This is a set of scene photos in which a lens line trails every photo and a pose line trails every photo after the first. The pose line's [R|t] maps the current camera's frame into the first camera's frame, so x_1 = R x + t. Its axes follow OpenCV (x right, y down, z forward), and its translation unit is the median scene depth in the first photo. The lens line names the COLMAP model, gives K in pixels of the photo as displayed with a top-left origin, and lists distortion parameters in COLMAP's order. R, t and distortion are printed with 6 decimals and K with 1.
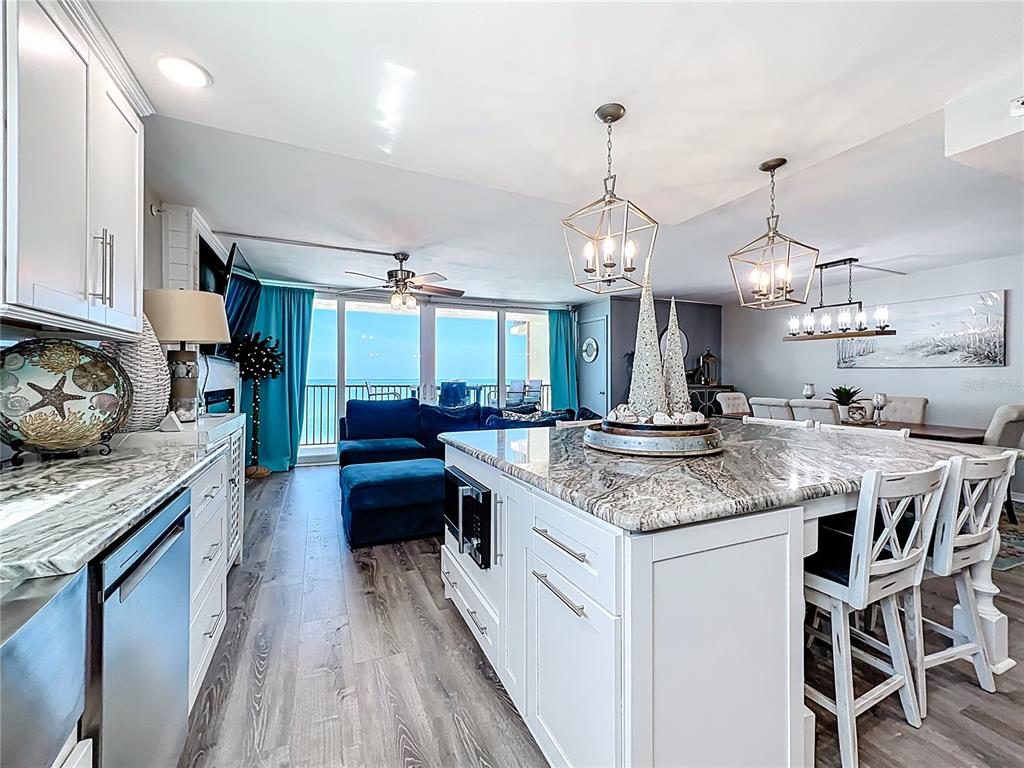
lens RADIAL K [[452.6, 0, 512.0], [0, 452.6, 384.0], [0, 0, 1]] dist [0.000020, 0.000115]
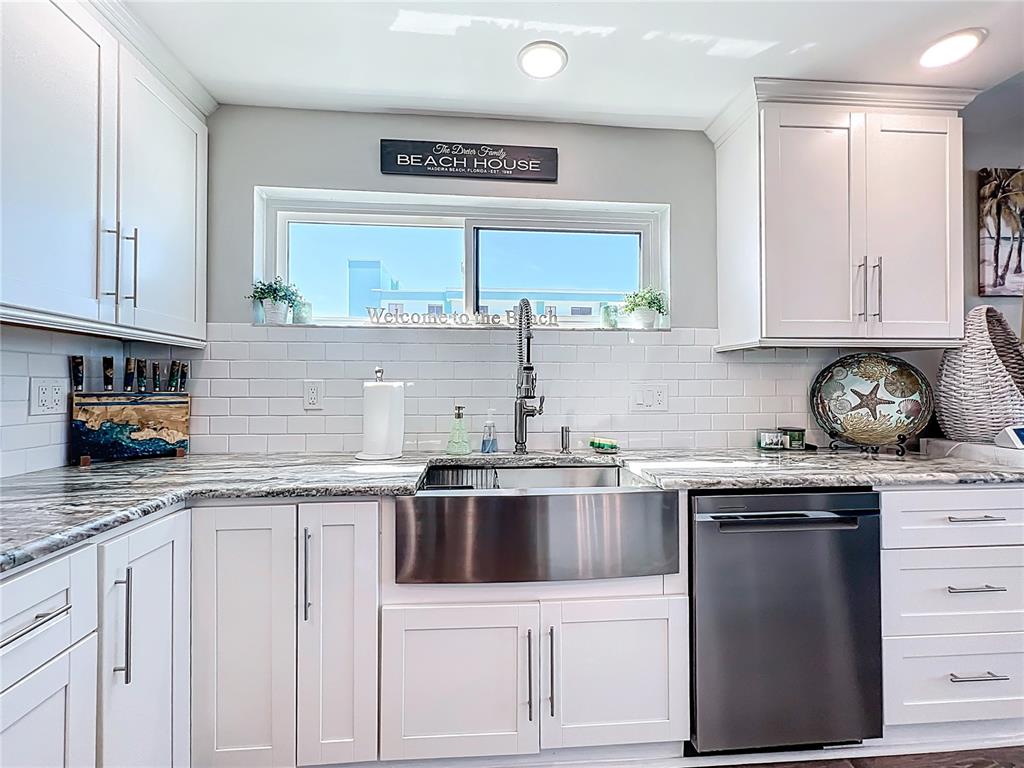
lens RADIAL K [[452.6, 0, 512.0], [0, 452.6, 384.0], [0, 0, 1]] dist [0.000020, 0.000115]
pose [[-0.333045, -0.004335, -0.942901, 0.436131], [-0.009101, 0.999958, -0.001383, -0.005948], [0.942867, 0.008121, -0.333071, 0.474600]]
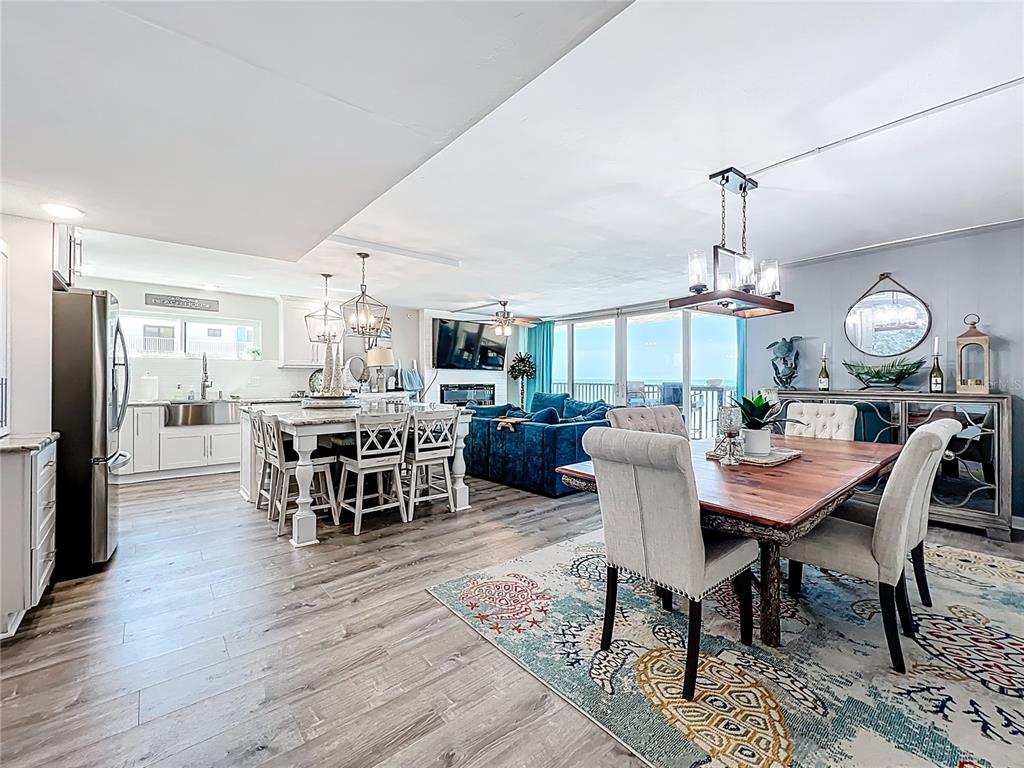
lens RADIAL K [[452.6, 0, 512.0], [0, 452.6, 384.0], [0, 0, 1]] dist [0.000020, 0.000115]
pose [[0.239398, 0.013006, -0.970834, 3.485869], [-0.011960, 0.999874, 0.010446, -0.023364], [0.970848, 0.009110, 0.239524, 1.654613]]
